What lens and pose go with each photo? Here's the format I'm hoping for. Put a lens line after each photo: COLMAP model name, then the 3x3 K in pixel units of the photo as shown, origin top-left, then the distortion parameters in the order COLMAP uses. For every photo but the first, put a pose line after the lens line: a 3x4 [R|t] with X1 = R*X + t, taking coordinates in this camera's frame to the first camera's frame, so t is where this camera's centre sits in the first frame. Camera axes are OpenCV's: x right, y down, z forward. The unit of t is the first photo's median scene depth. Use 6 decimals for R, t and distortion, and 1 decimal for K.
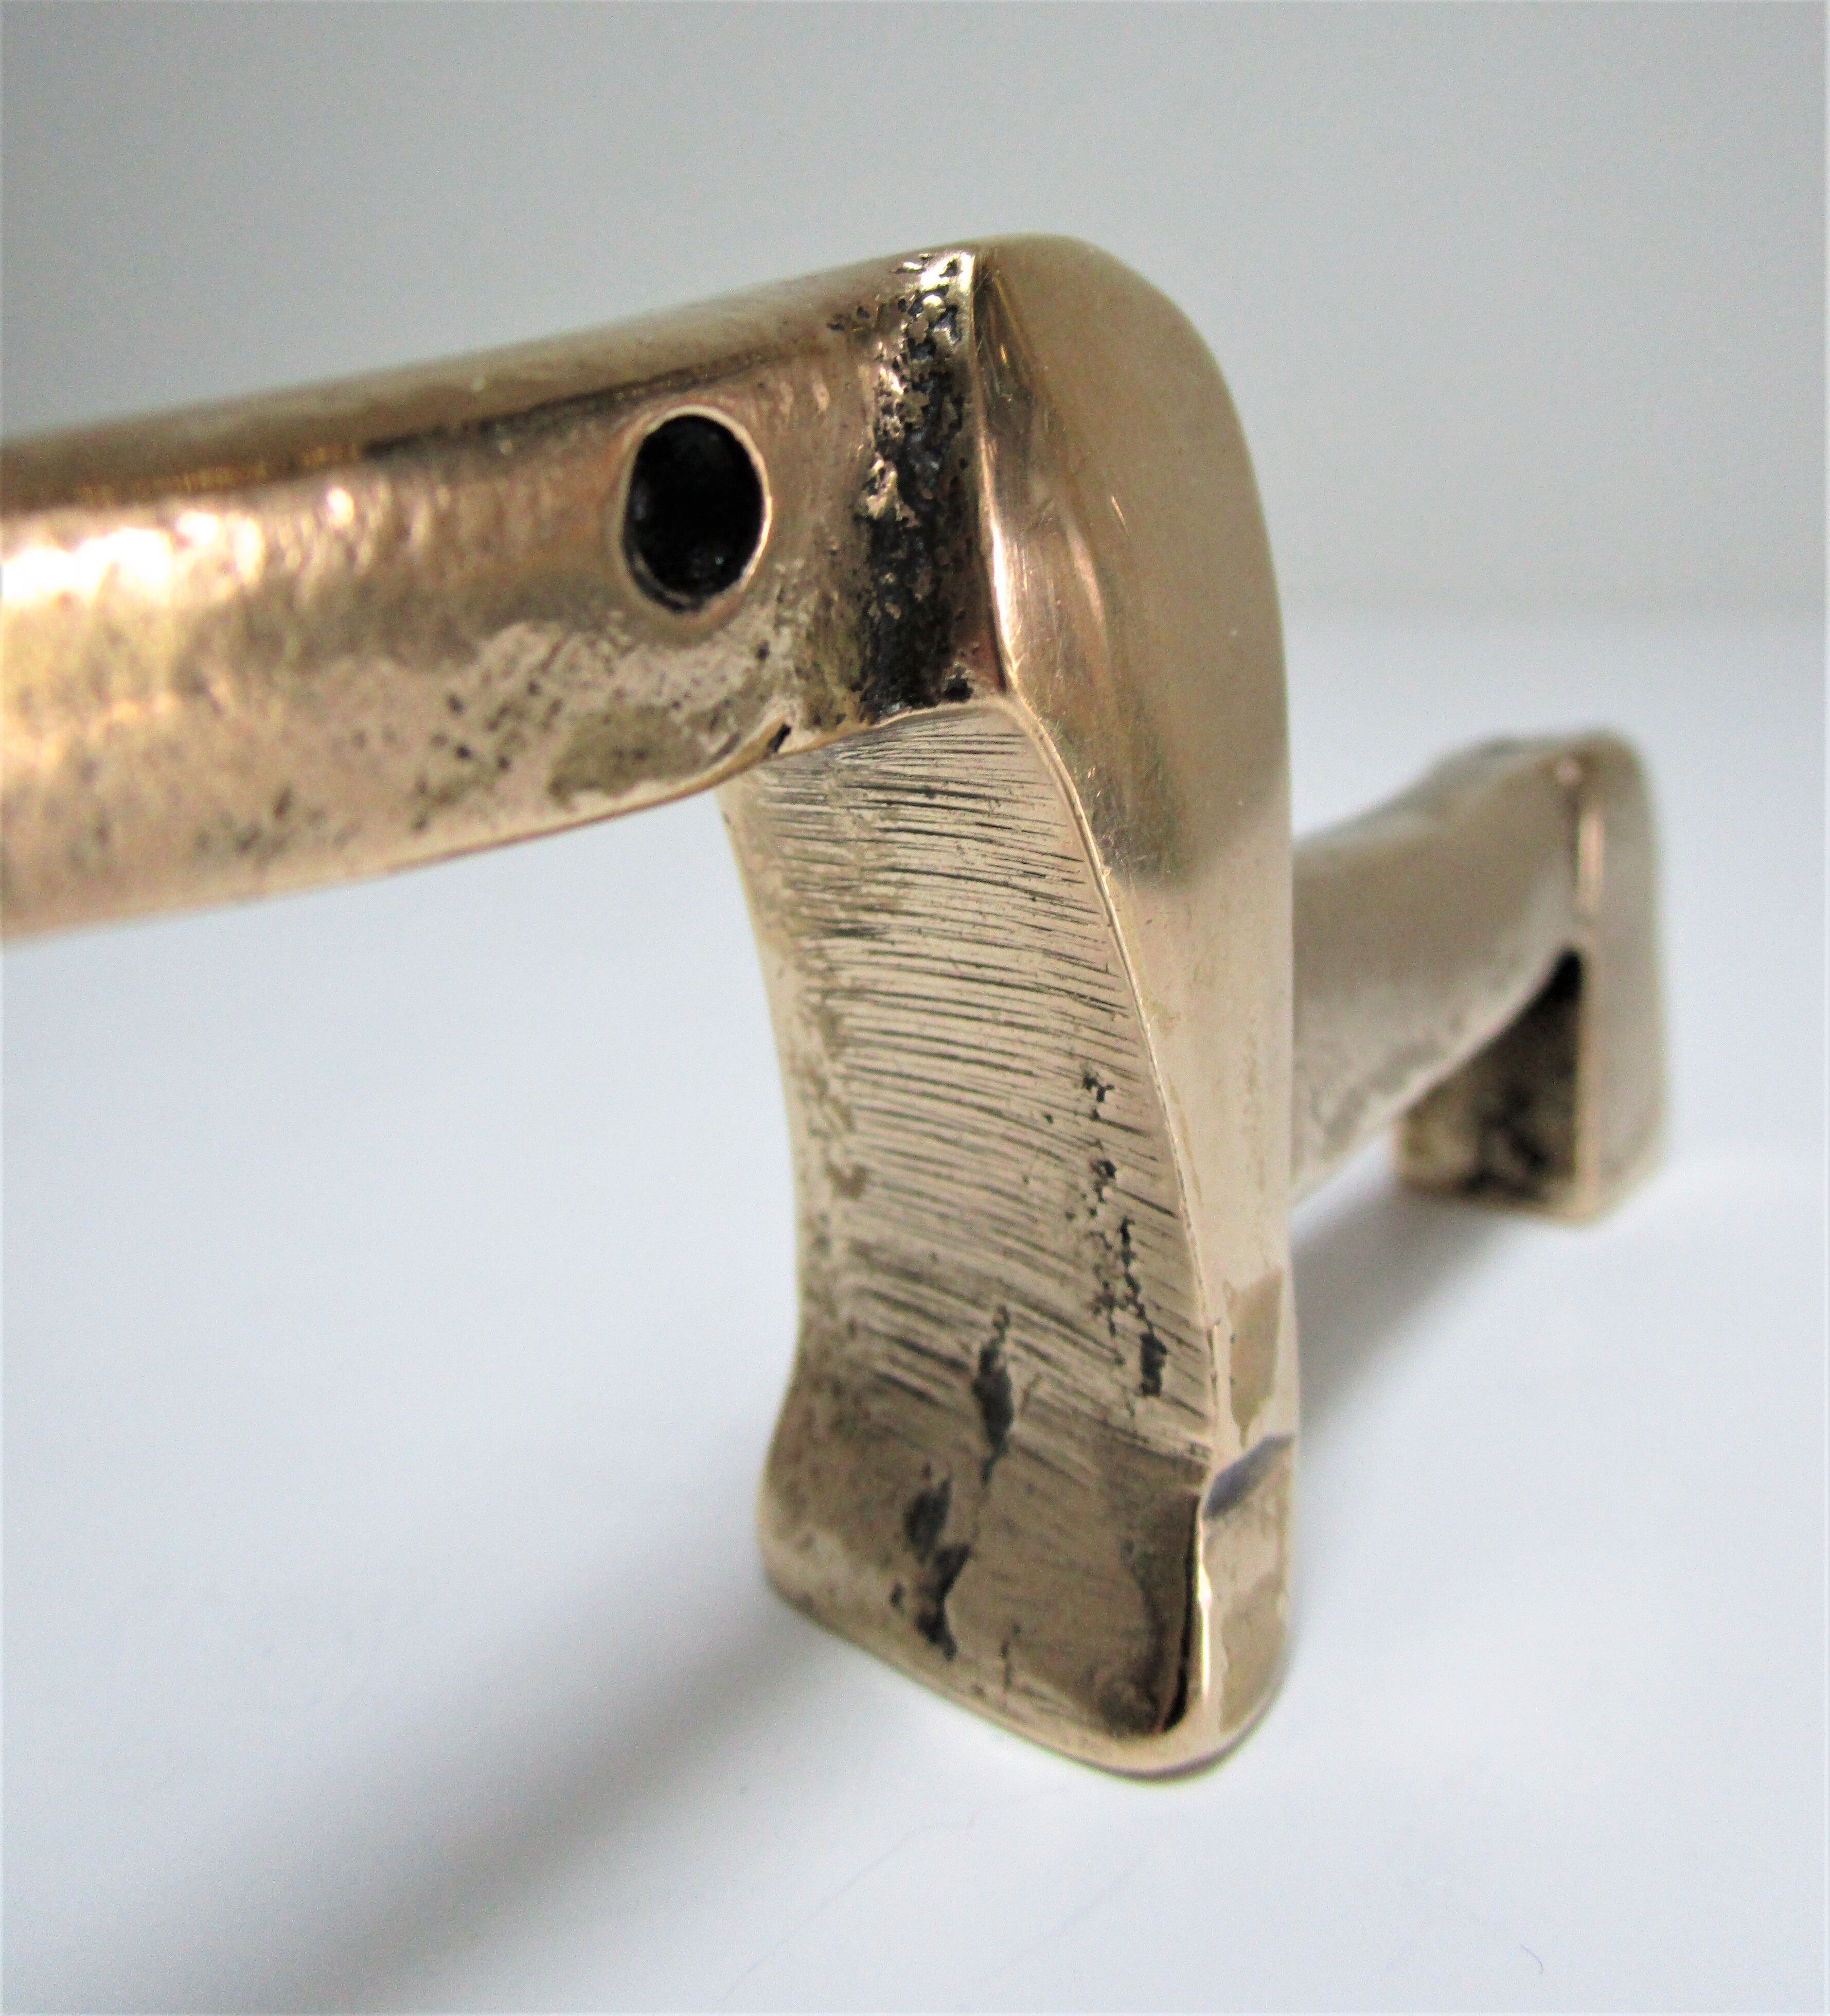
lens RADIAL K [[1899.6, 0, 1013.5], [0, 1899.6, 701.7], [0, 0, 1]] dist [-0.010807, 0.000000]
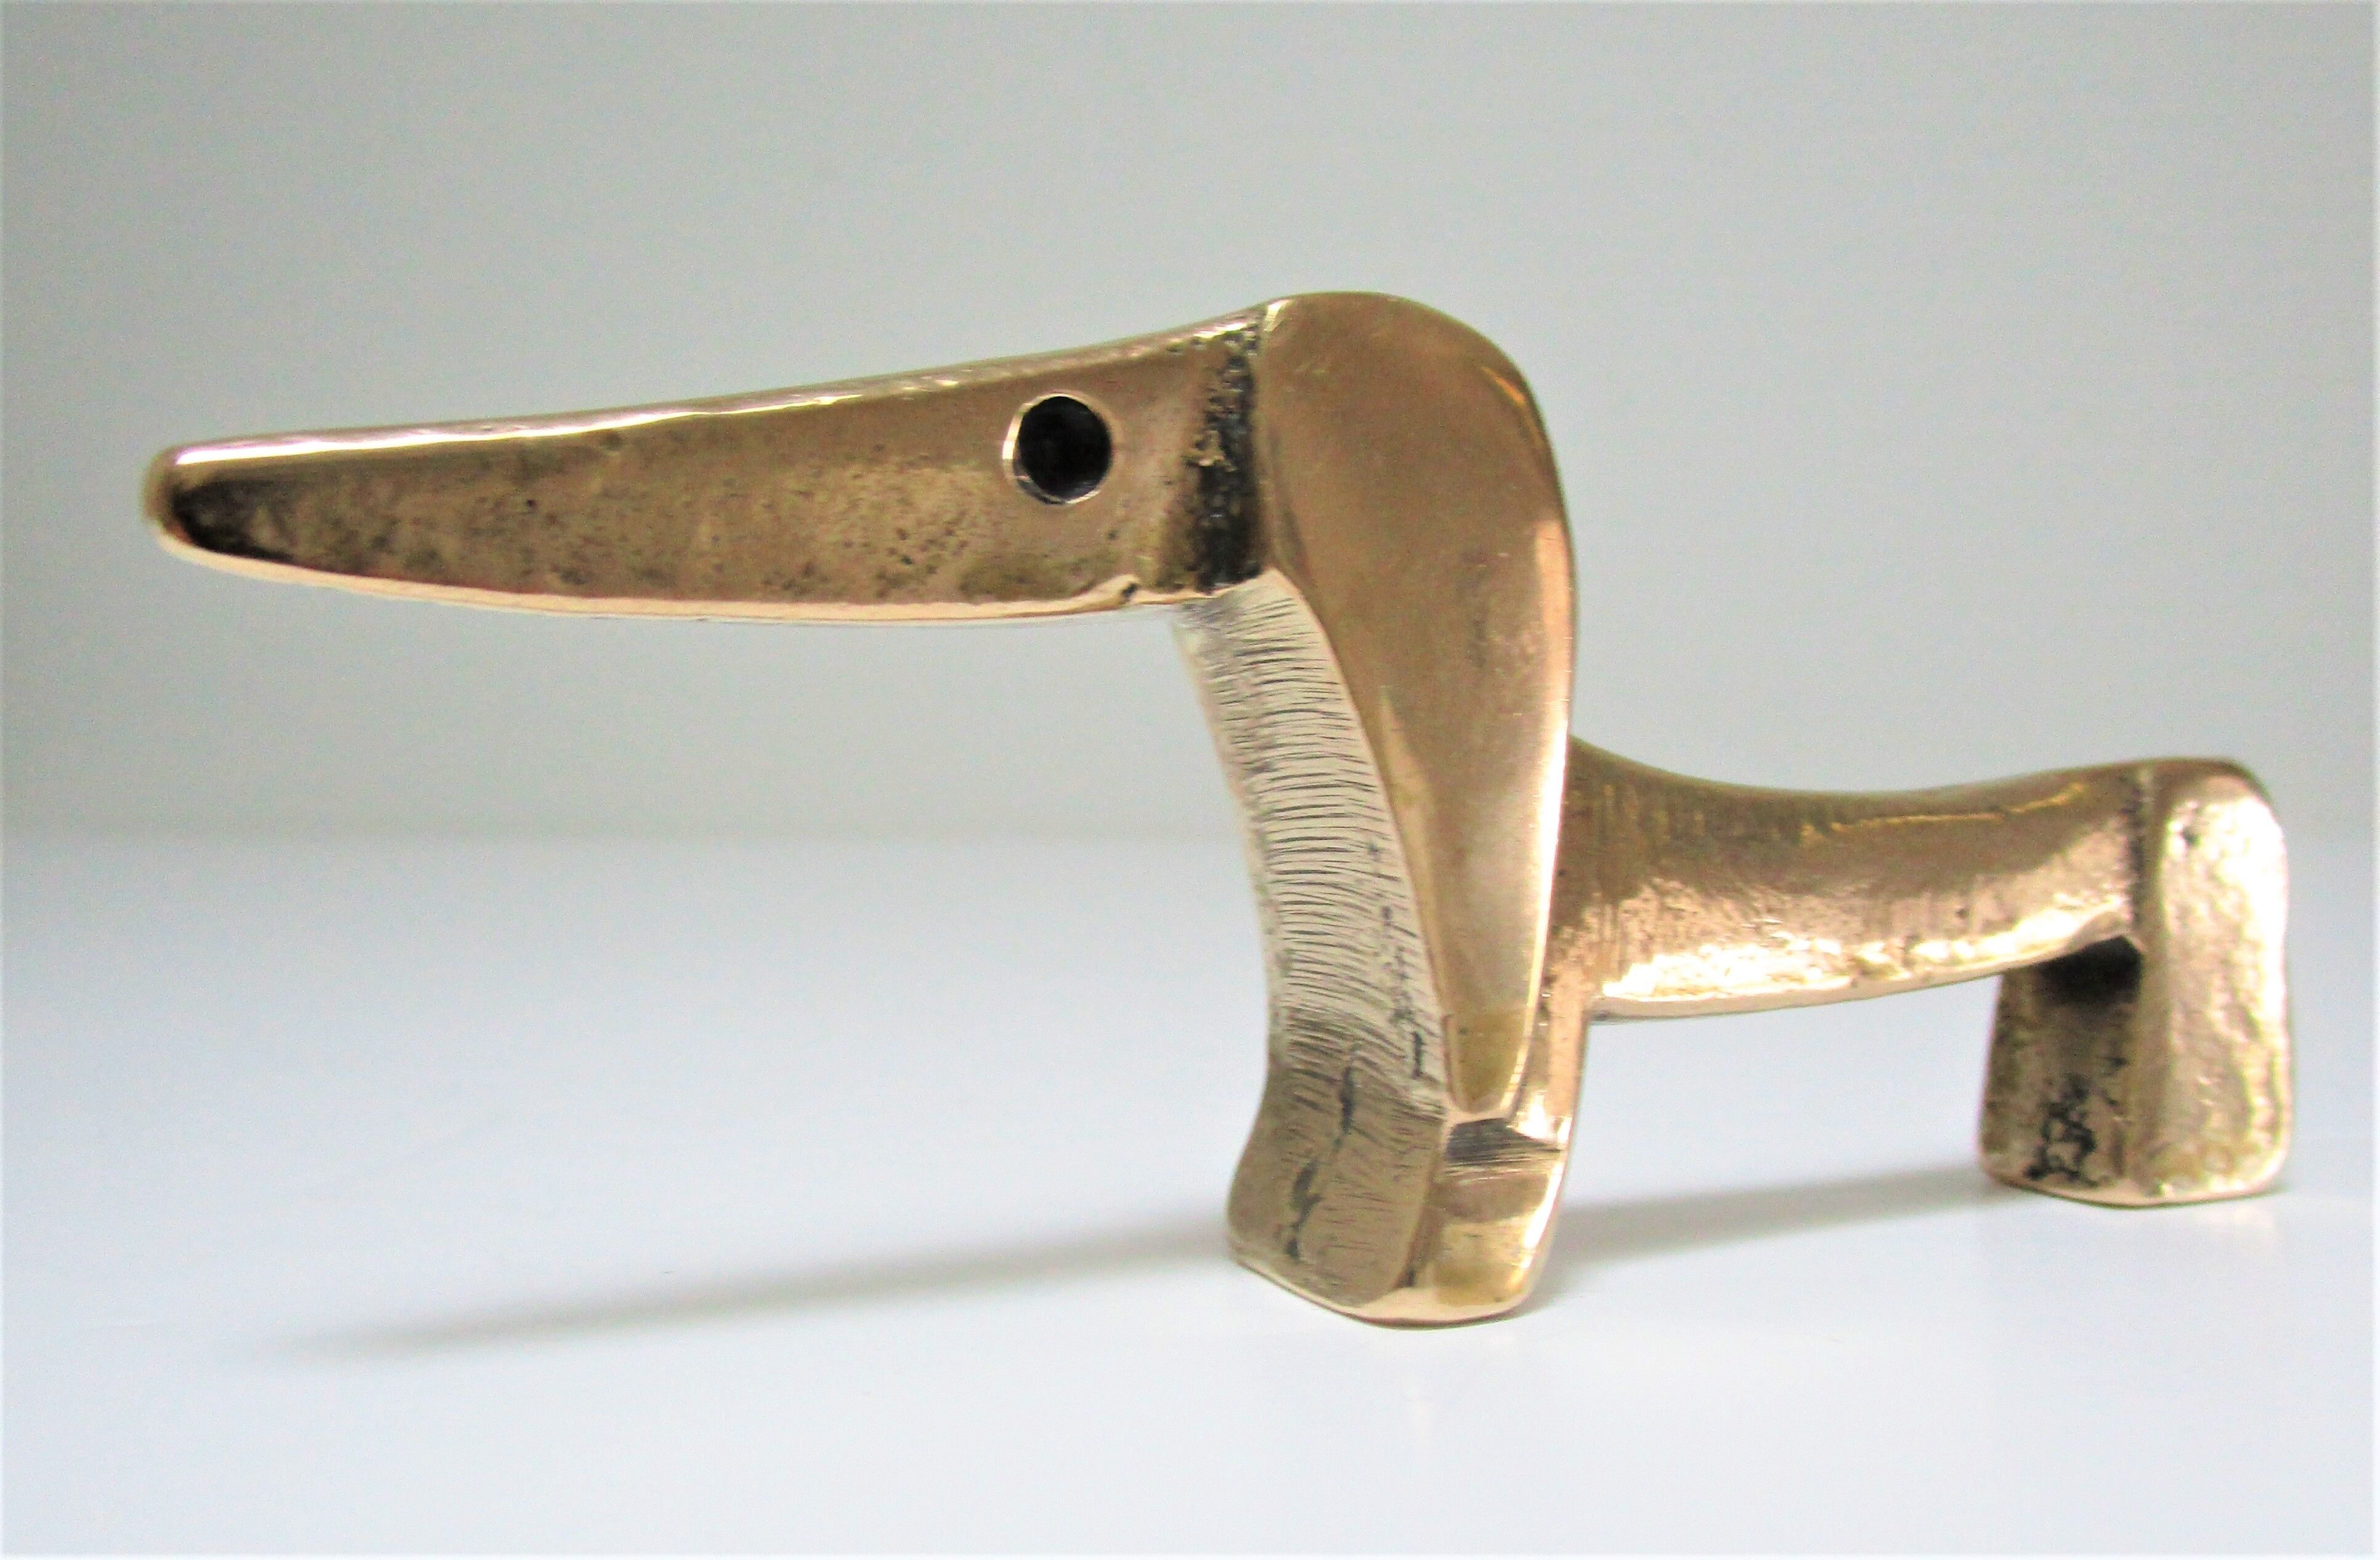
lens RADIAL K [[2233.7, 0, 1199.3], [0, 2233.7, 815.3], [0, 0, 1]] dist [-0.022710, 0.000000]
pose [[0.884275, 0.001856, -0.466964, 0.722420], [-0.047067, 0.995254, -0.085173, 0.323148], [0.464589, 0.097295, 0.880165, -0.591214]]
